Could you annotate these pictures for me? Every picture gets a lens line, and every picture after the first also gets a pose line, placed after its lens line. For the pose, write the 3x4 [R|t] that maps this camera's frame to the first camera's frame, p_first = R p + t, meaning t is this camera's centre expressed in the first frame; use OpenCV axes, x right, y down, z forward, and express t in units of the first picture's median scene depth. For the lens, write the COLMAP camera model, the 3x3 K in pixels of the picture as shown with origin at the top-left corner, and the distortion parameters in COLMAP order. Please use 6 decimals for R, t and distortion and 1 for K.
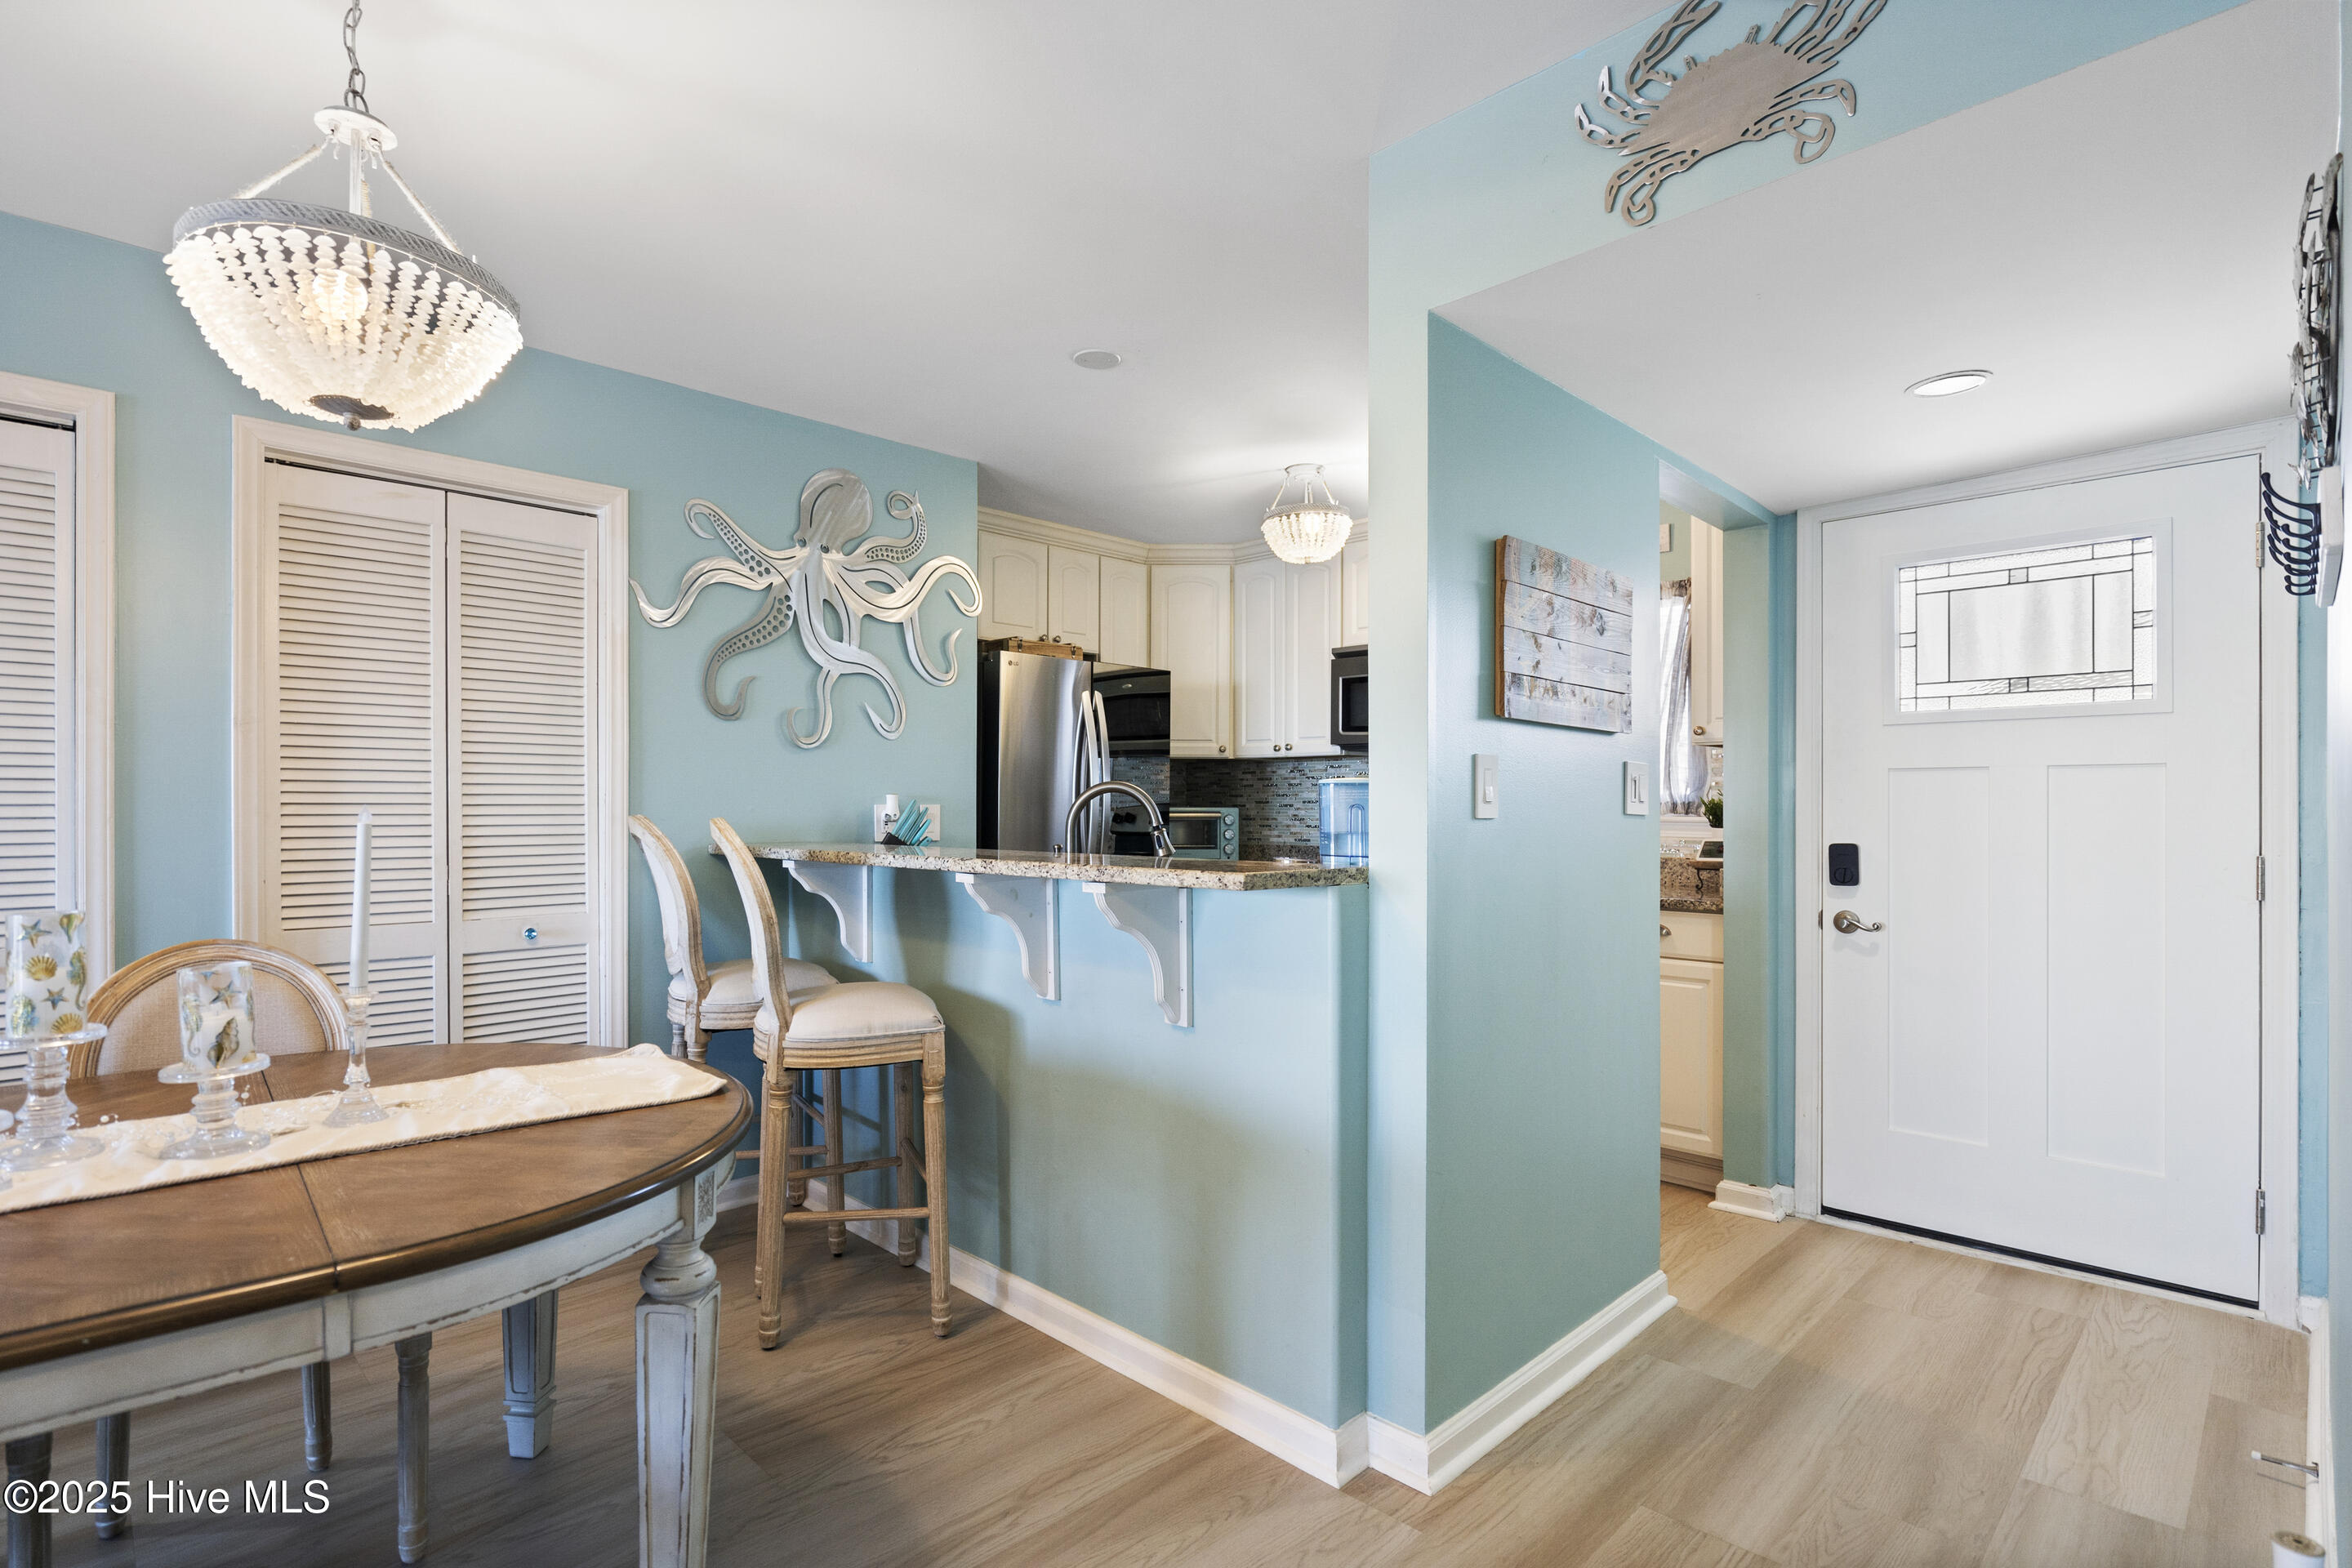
lens RADIAL K [[1136.4, 0, 1137.3], [0, 1136.4, 807.5], [0, 0, 1]] dist [-0.002422, -0.000014]
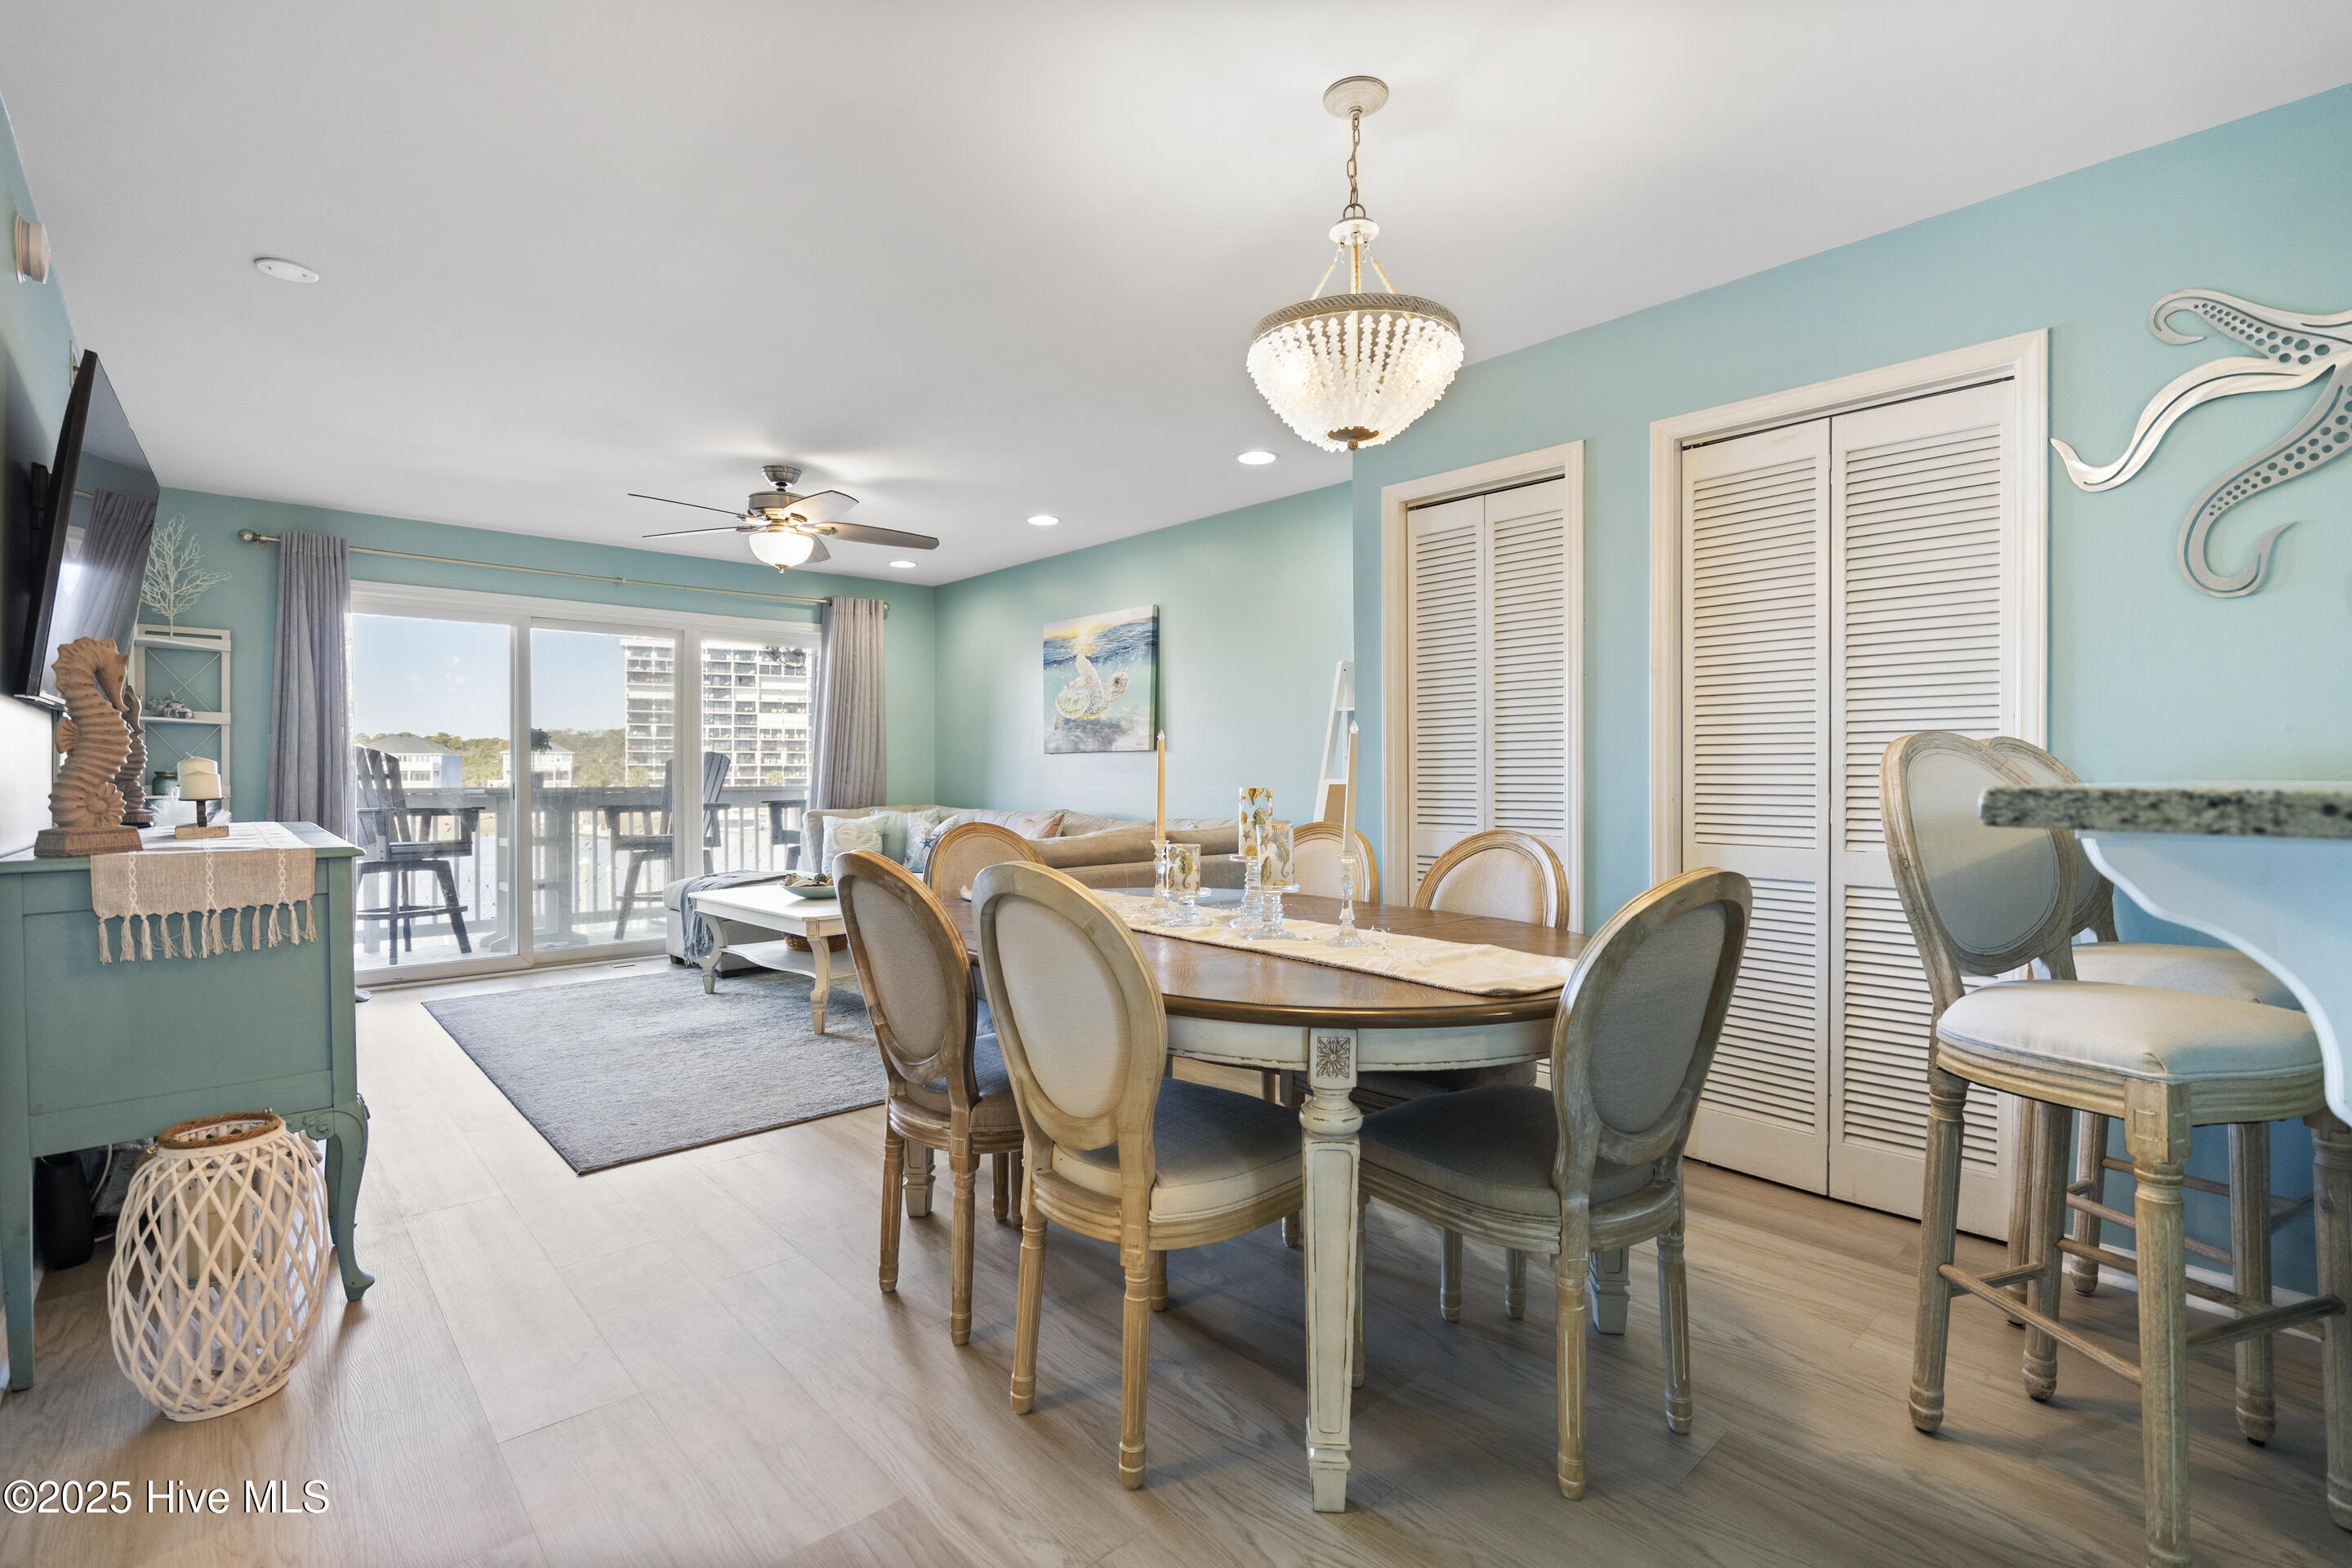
lens RADIAL K [[1072.9, 0, 1165.5], [0, 1072.9, 782.6], [0, 0, 1]] dist [0.000651, -0.000086]
pose [[-0.033059, 0.008592, -0.999416, 0.246447], [0.000000, 0.999963, 0.008597, 0.022990], [0.999453, 0.000284, -0.033058, 0.312860]]
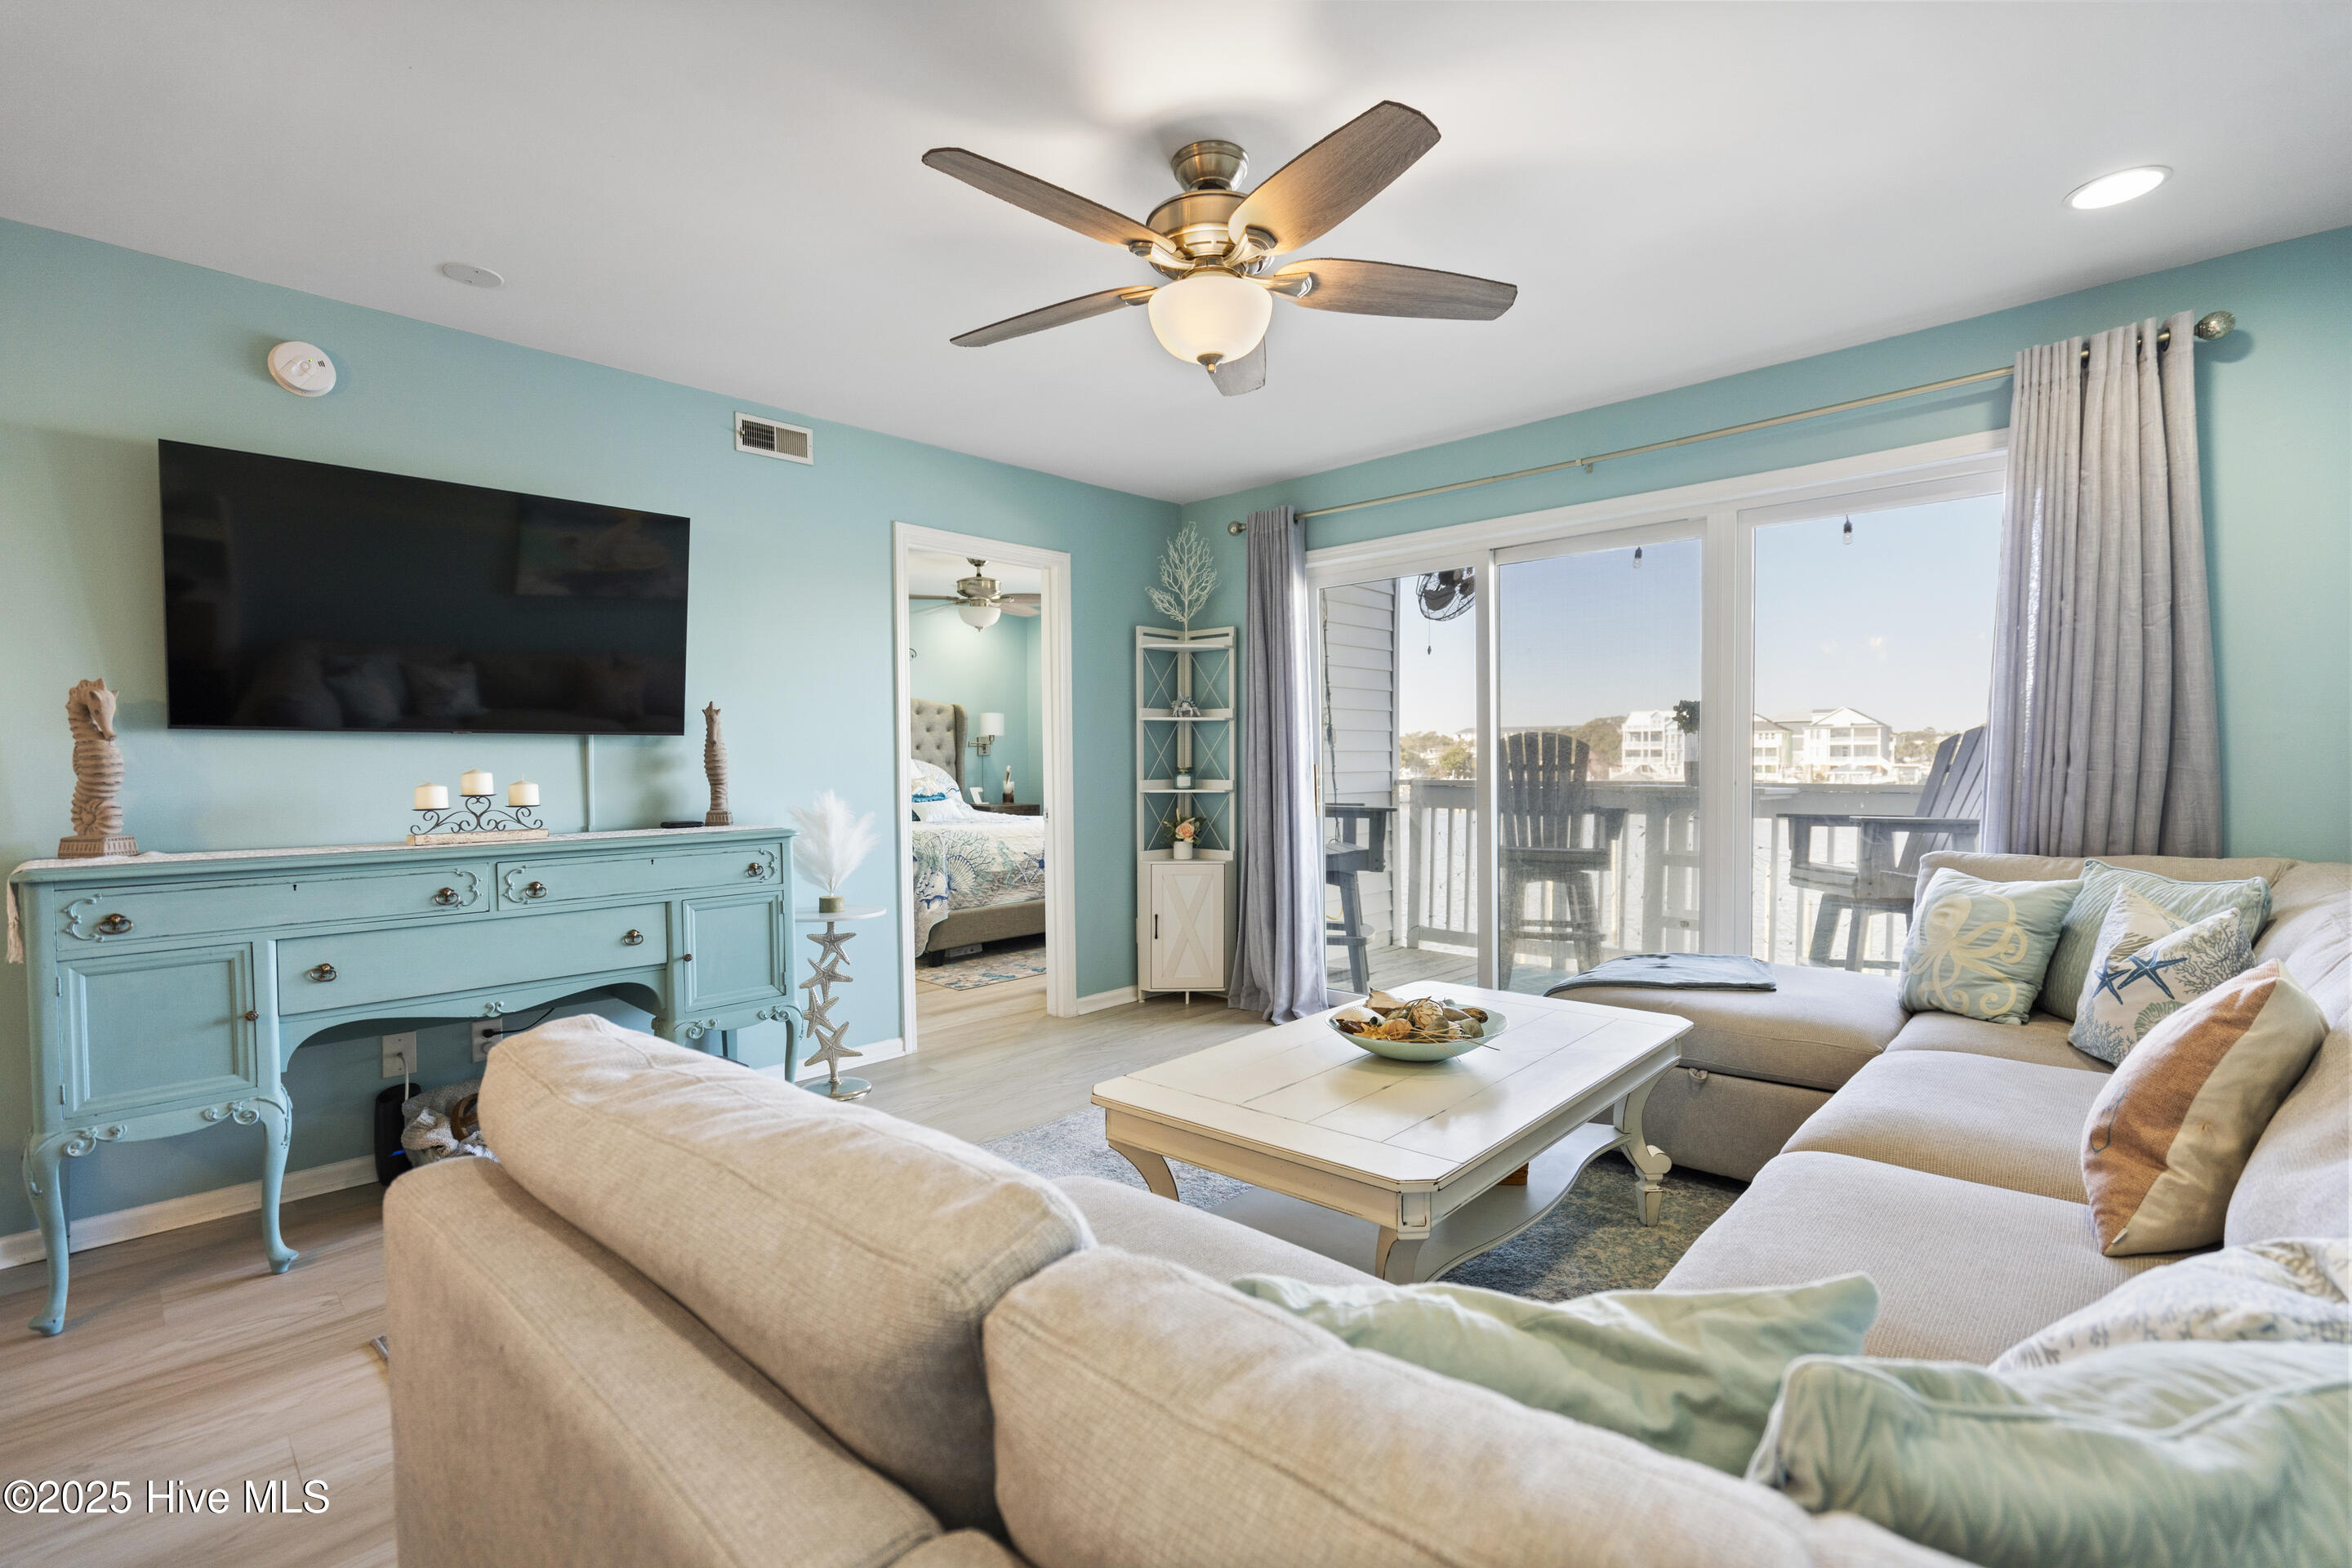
lens RADIAL K [[1055.9, 0, 1174.6], [0, 1055.9, 784.3], [0, 0, 1]] dist [-0.008951, -0.000322]
pose [[-0.999022, 0.011484, -0.042700, -0.821554], [0.010389, 0.999614, 0.025774, 0.009311], [0.042979, 0.025305, -0.998755, 0.412783]]
